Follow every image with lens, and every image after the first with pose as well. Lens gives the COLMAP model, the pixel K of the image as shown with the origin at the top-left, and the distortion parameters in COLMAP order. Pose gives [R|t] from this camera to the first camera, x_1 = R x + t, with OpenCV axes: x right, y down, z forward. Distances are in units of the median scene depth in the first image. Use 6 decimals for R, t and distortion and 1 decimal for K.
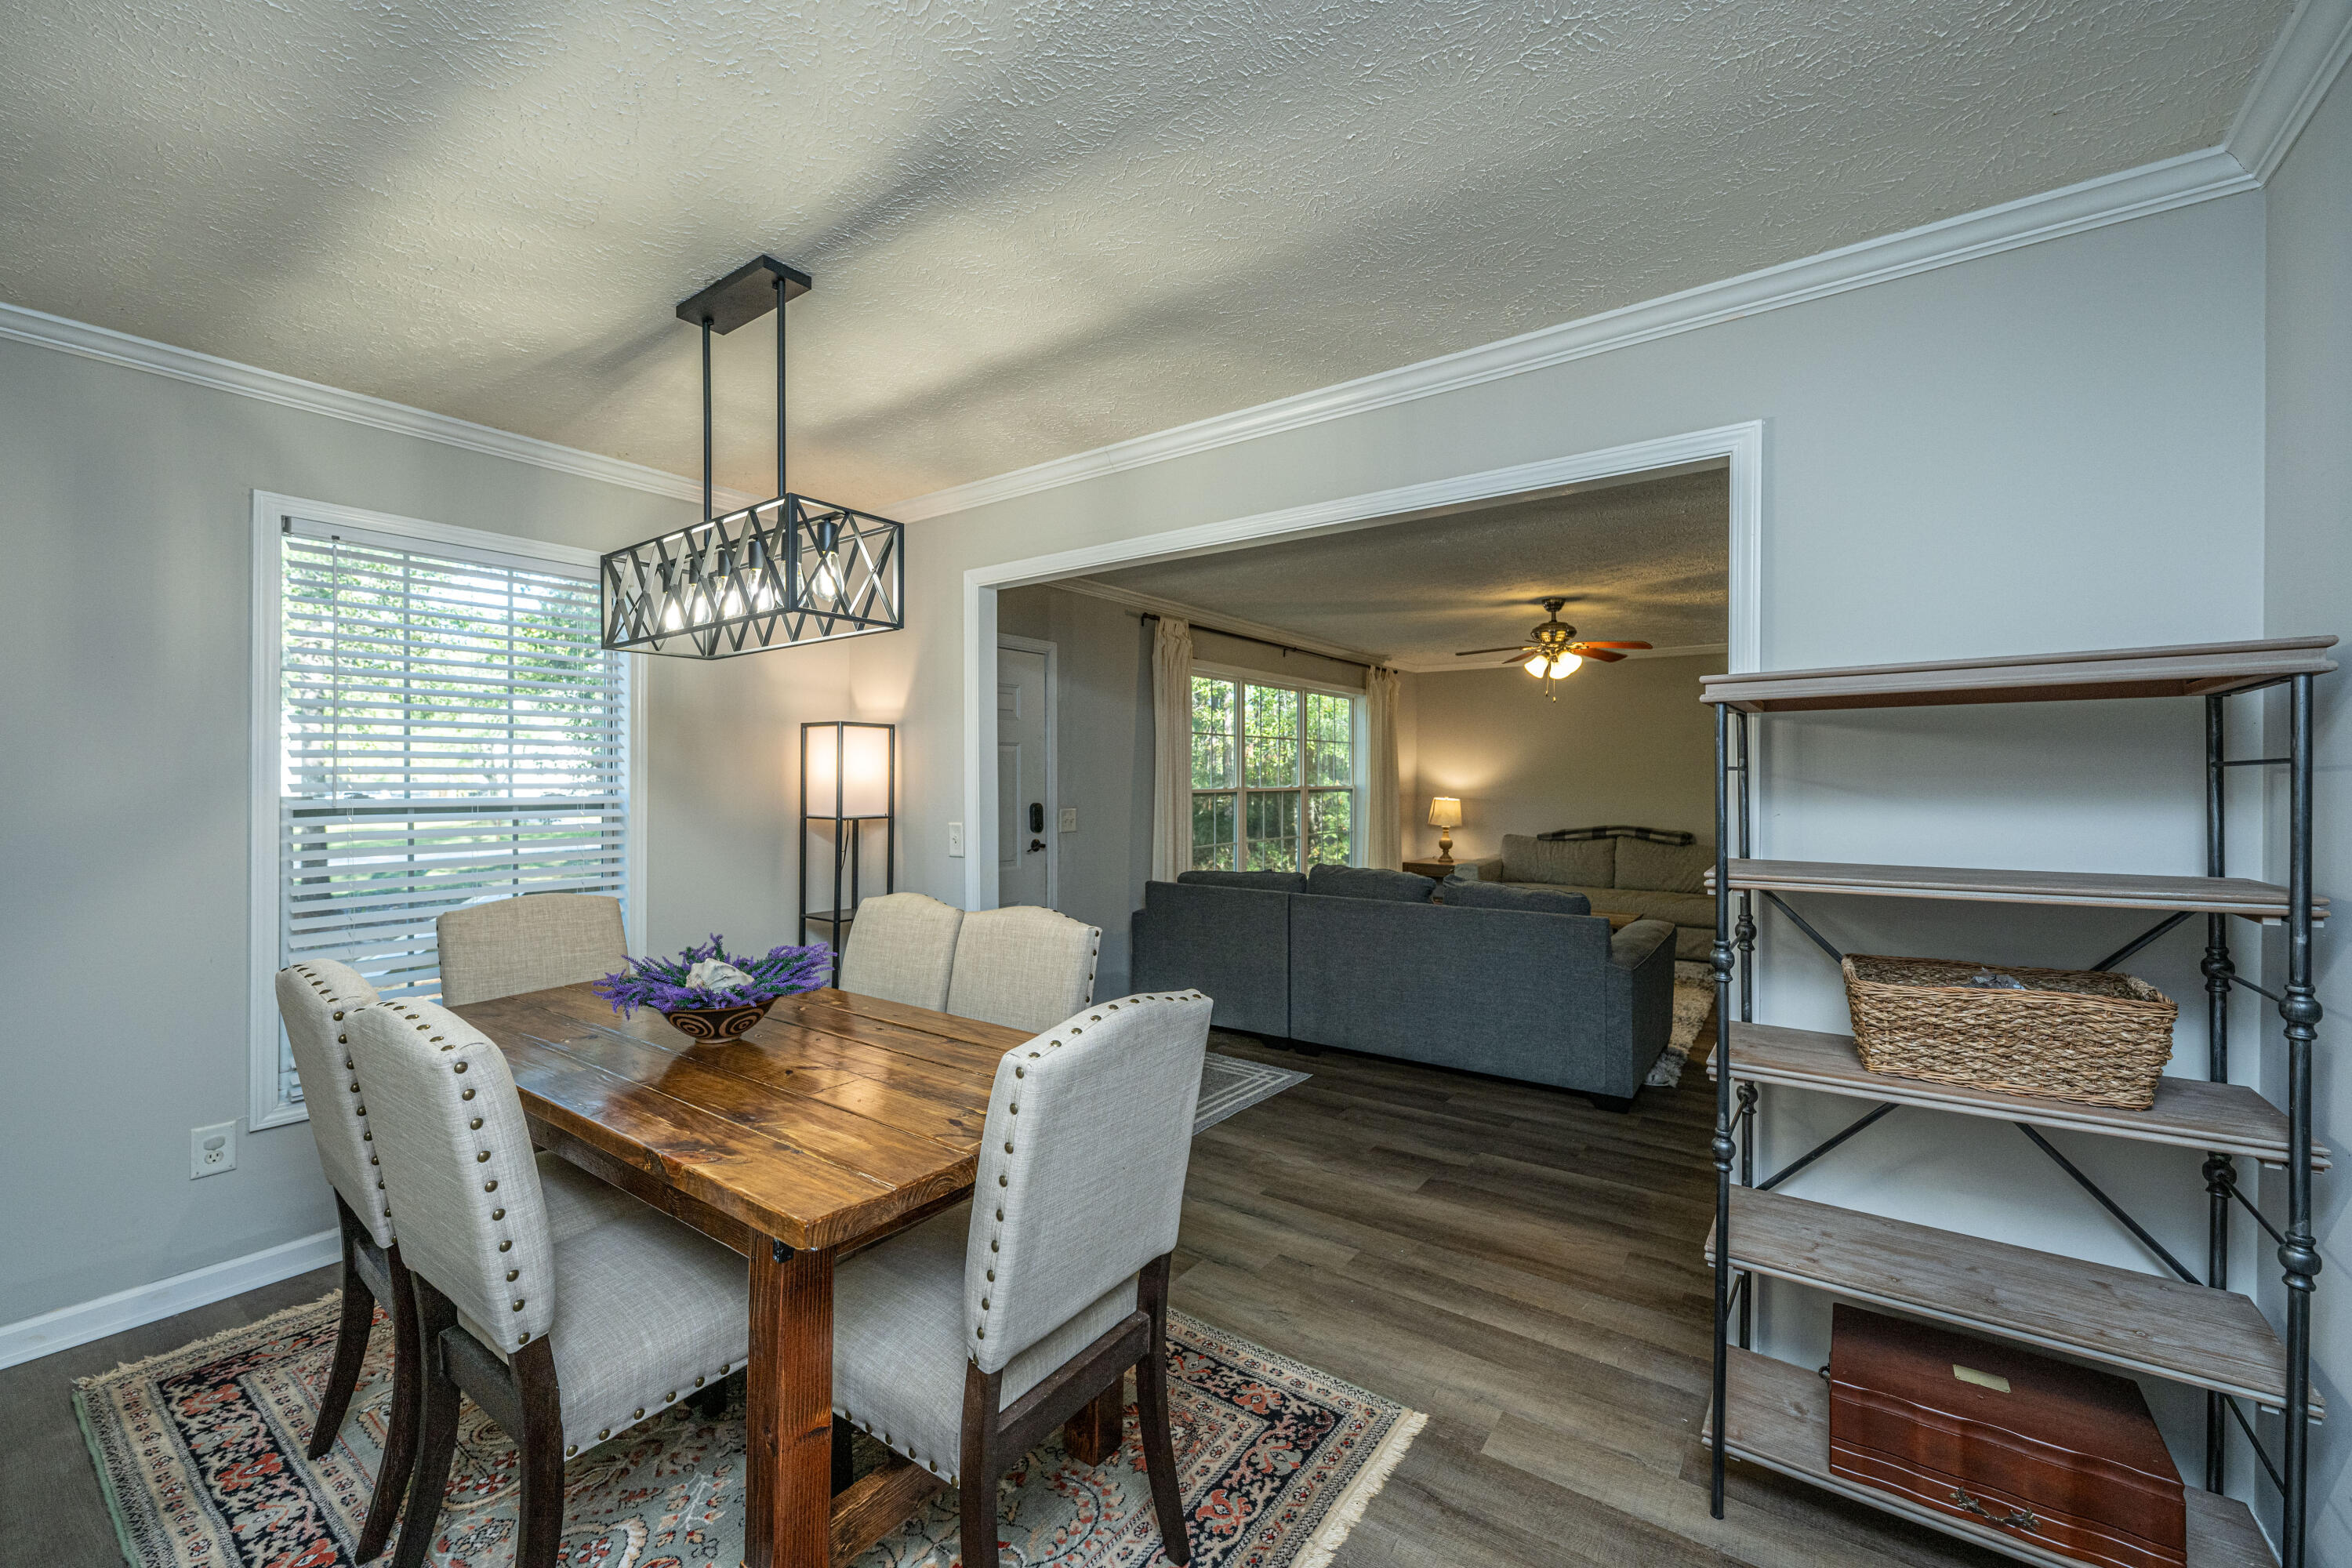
lens RADIAL K [[939.5, 0, 1186.8], [0, 939.5, 774.4], [0, 0, 1]] dist [-0.000796, -0.000047]
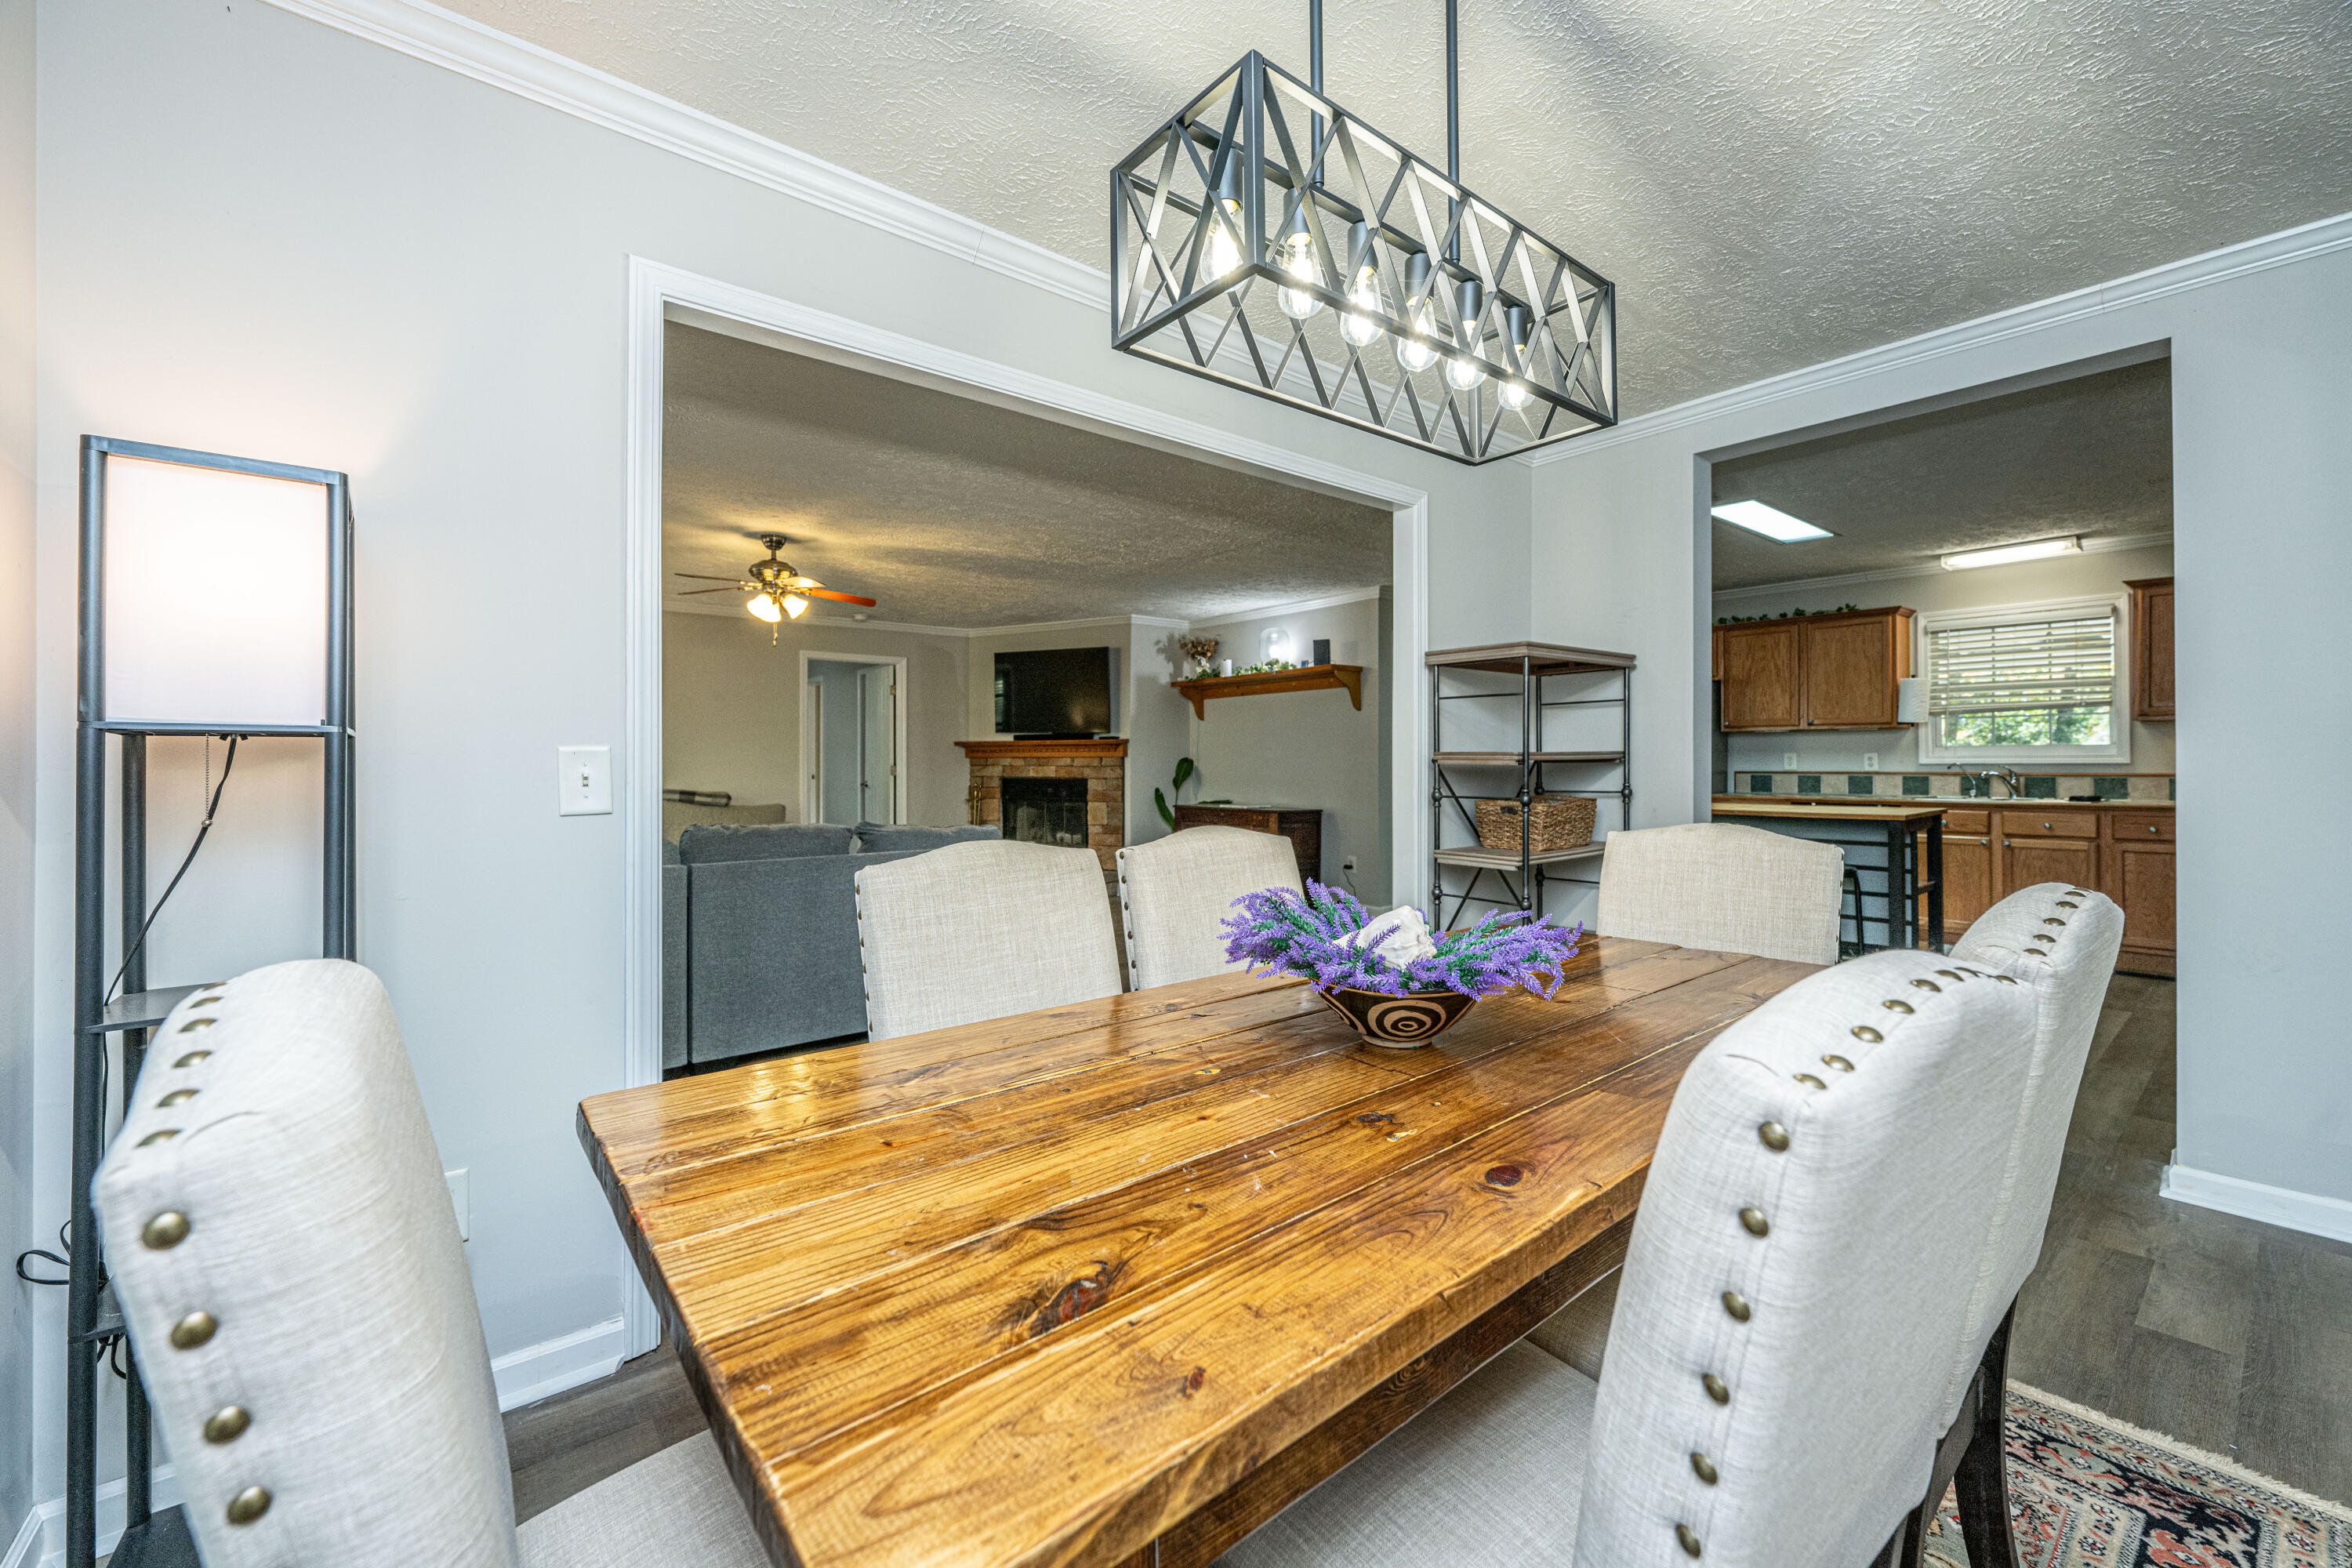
lens RADIAL K [[939.5, 0, 1189.1], [0, 939.5, 769.7], [0, 0, 1]] dist [-0.000796, -0.000047]
pose [[0.253581, -0.011855, 0.967241, -0.413807], [0.005577, 0.999926, 0.010793, 0.038592], [-0.967298, 0.002657, 0.253629, 0.362286]]
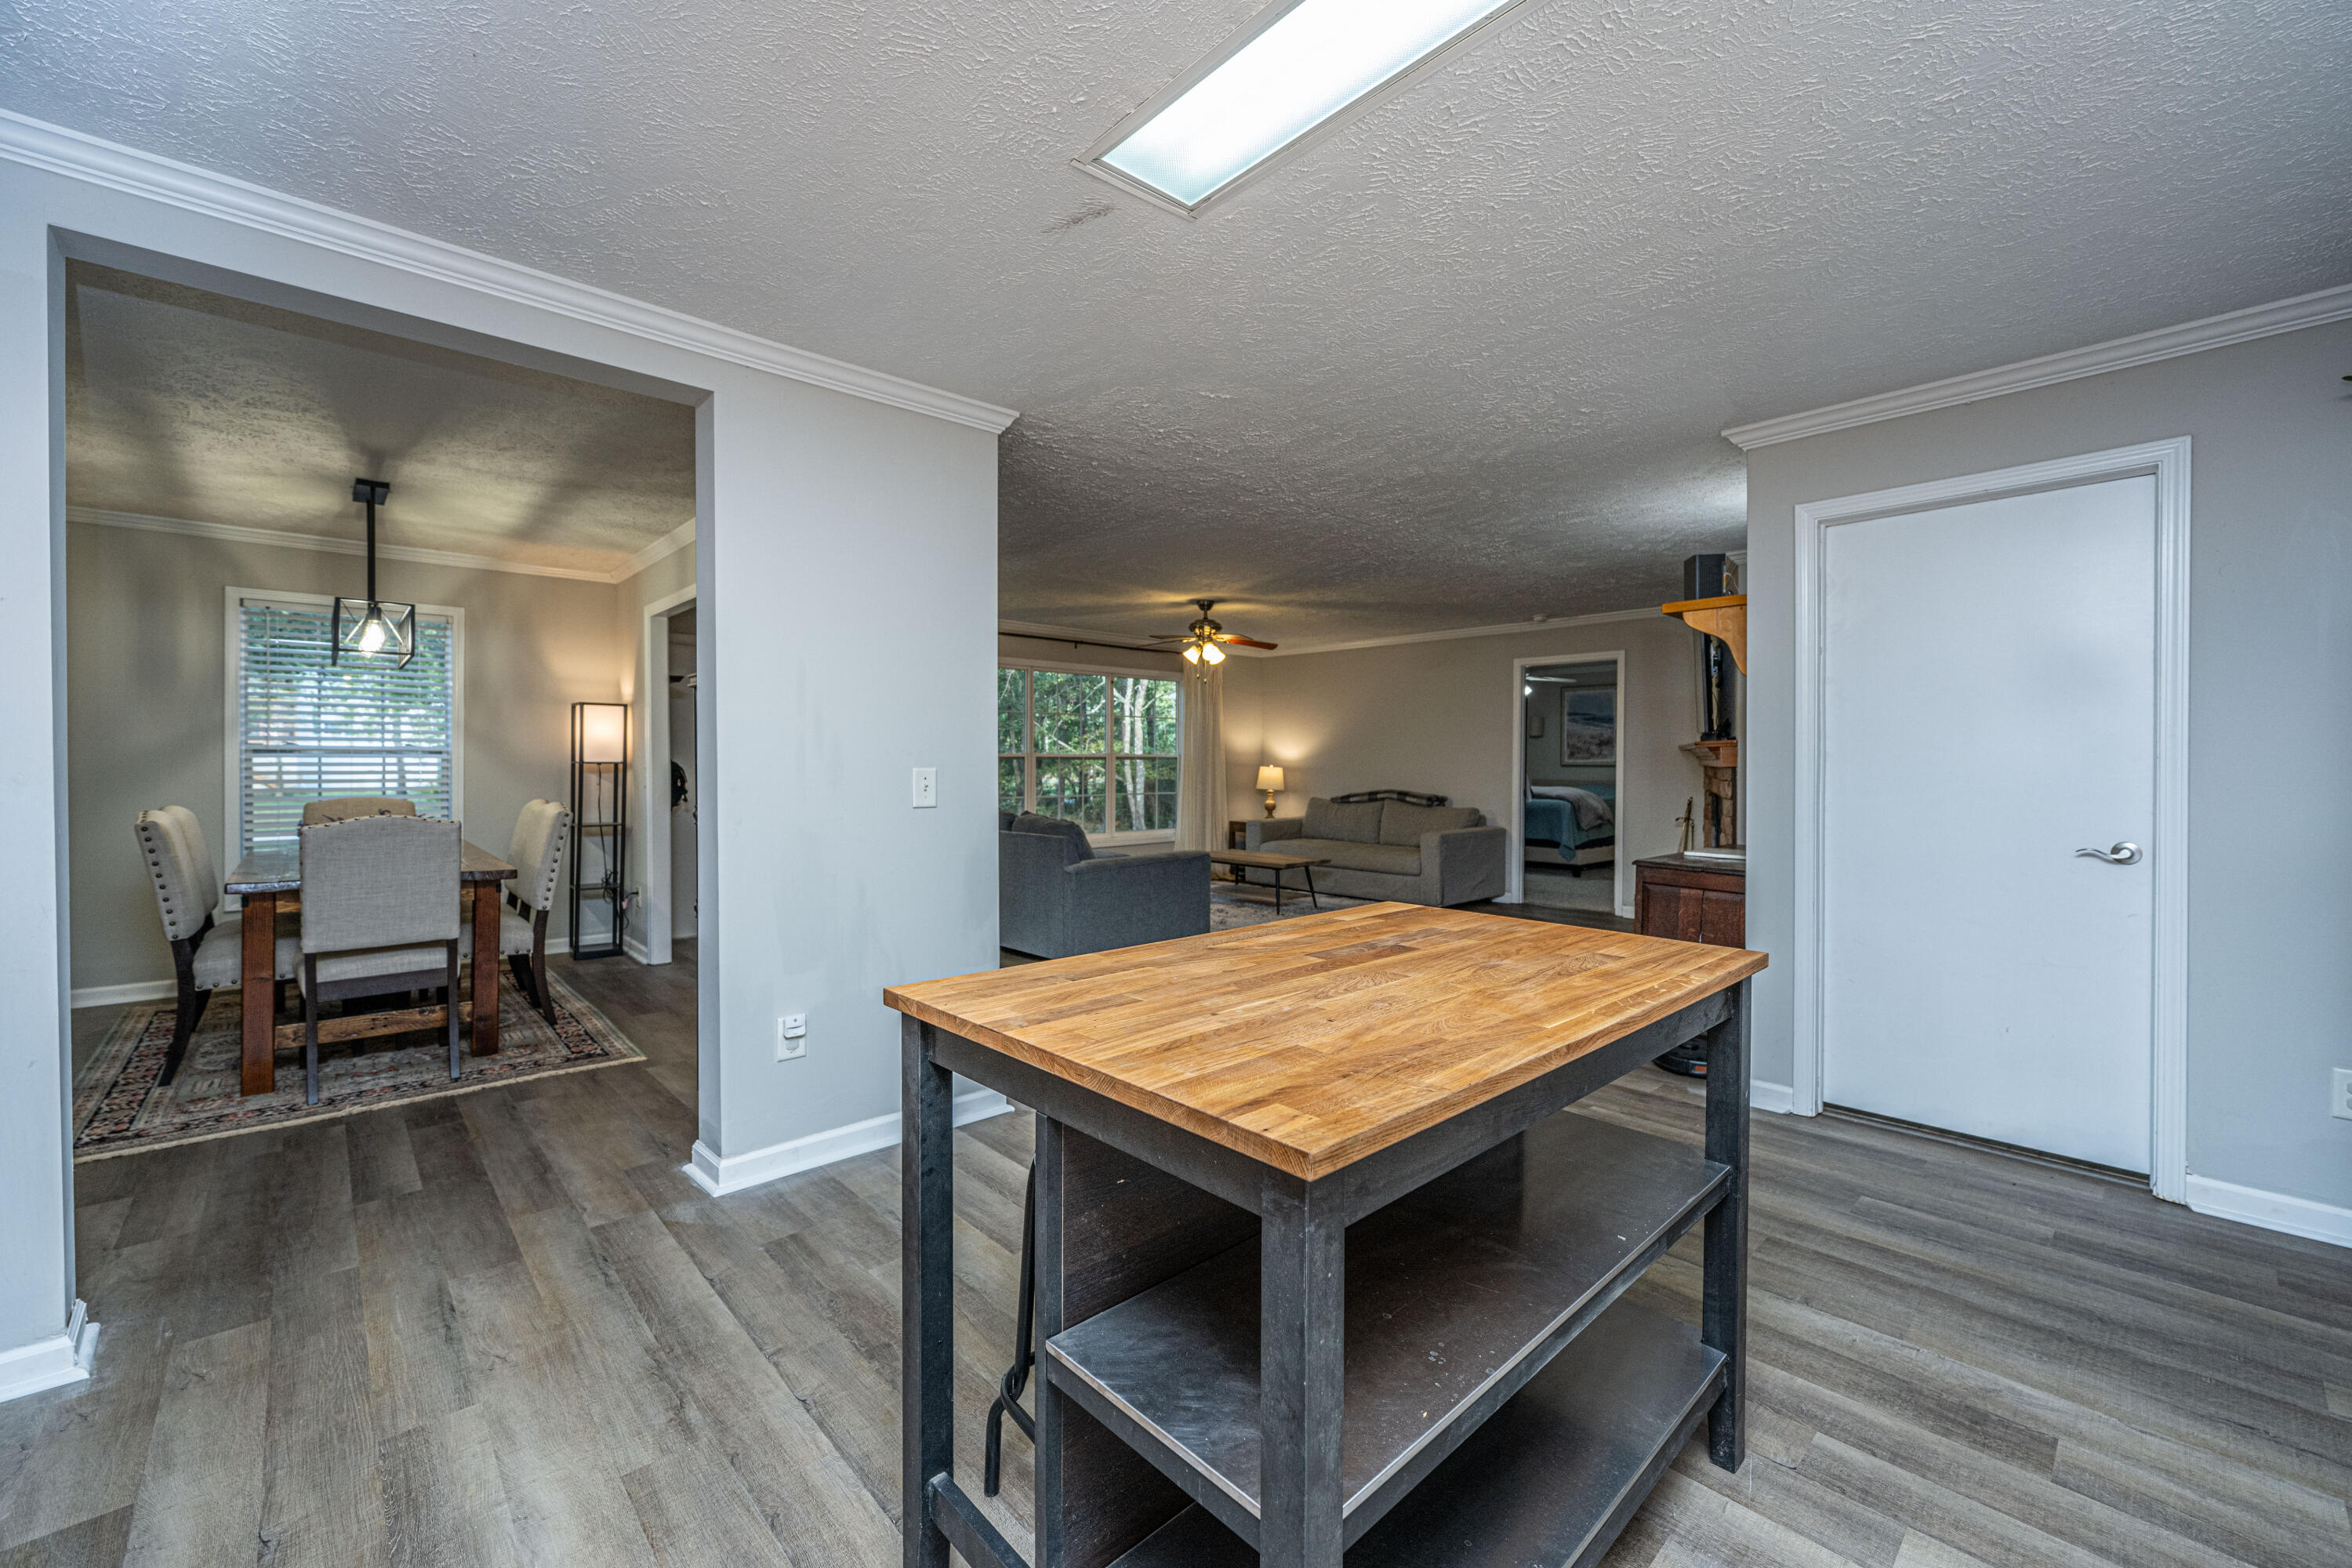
lens RADIAL K [[939.5, 0, 1179.4], [0, 939.5, 771.8], [0, 0, 1]] dist [-0.000796, -0.000047]
pose [[0.979430, 0.002719, -0.201767, 0.610572], [-0.000685, 0.999948, 0.010147, 0.029350], [0.201784, -0.009800, 0.979381, -0.236991]]
